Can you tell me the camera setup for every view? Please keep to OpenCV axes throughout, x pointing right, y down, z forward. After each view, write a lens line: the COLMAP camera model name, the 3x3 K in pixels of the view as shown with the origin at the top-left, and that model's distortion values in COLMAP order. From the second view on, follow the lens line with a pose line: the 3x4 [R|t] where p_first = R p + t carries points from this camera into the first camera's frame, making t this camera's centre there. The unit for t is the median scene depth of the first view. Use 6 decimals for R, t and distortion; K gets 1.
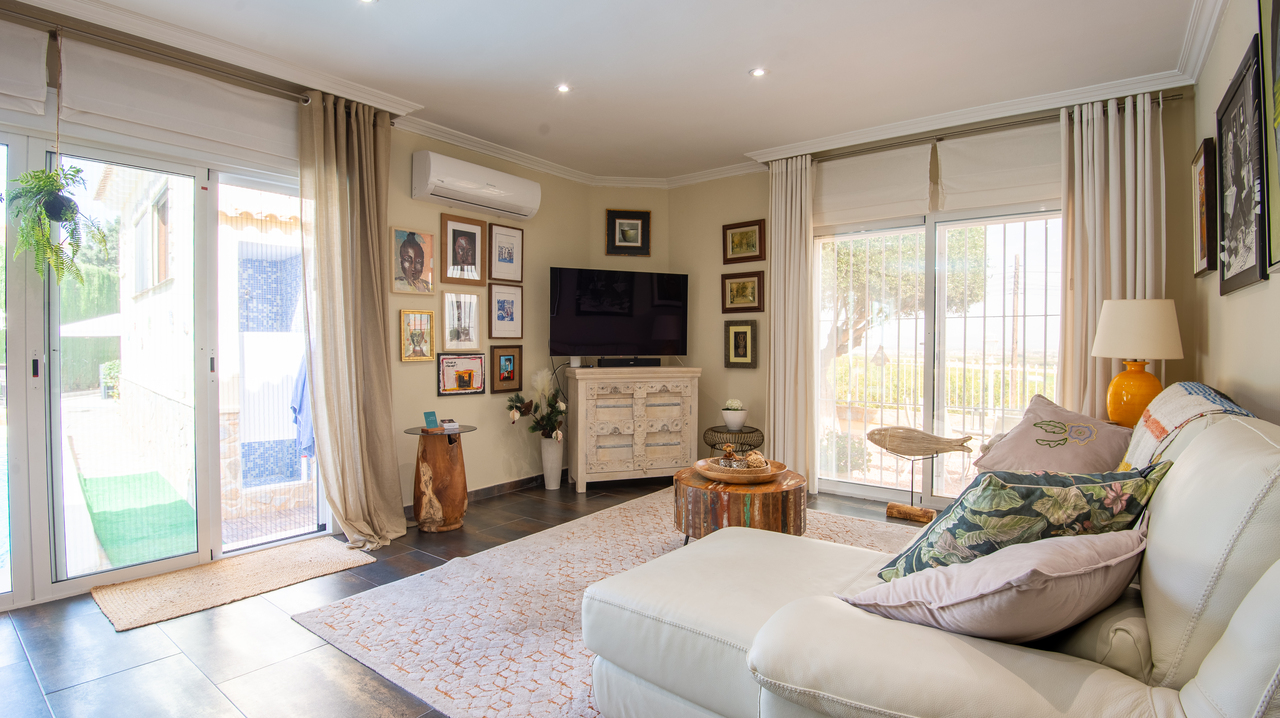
lens RADIAL K [[614.6, 0, 640.0], [0, 614.6, 359.0], [0, 0, 1]] dist [-0.000130, -0.028303]
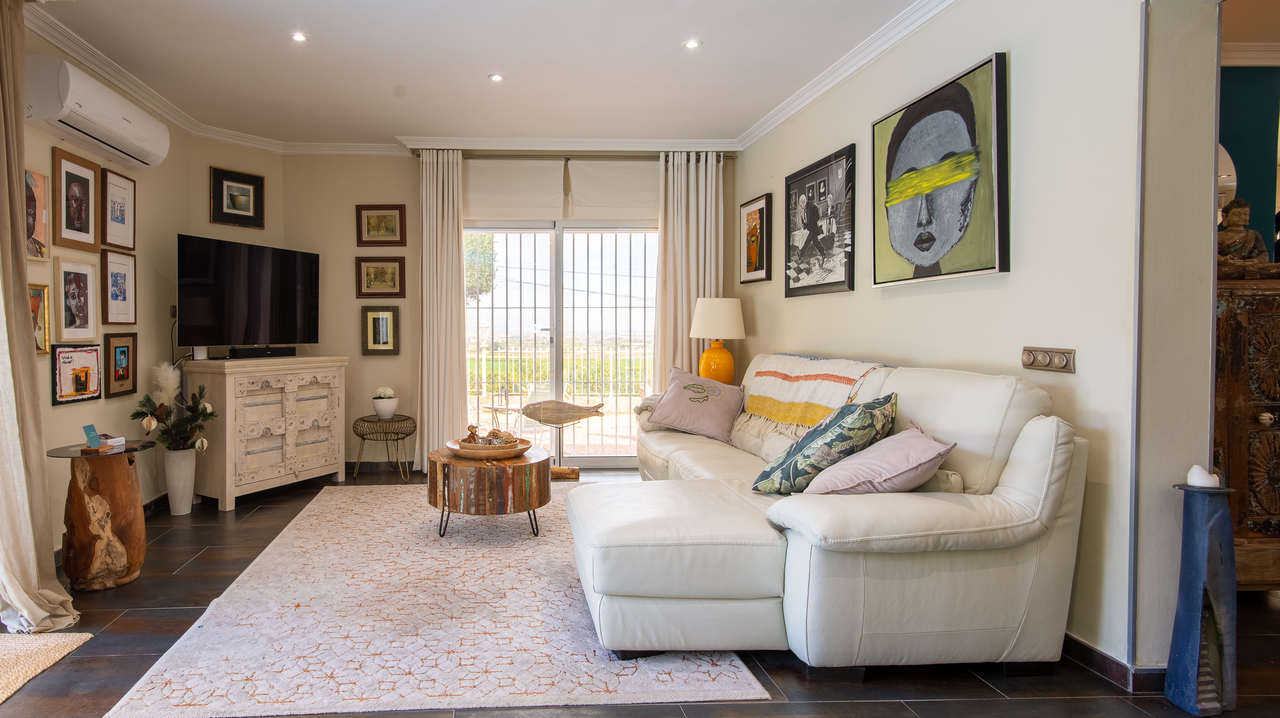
lens RADIAL K [[675.6, 0, 521.7], [0, 675.6, 347.6], [0, 0, 1]] dist [0.043965, -0.000556]
pose [[0.766458, -0.020287, 0.641974, -0.390748], [0.019868, 0.999772, 0.007874, -0.001487], [-0.641987, 0.006719, 0.766686, 0.042417]]
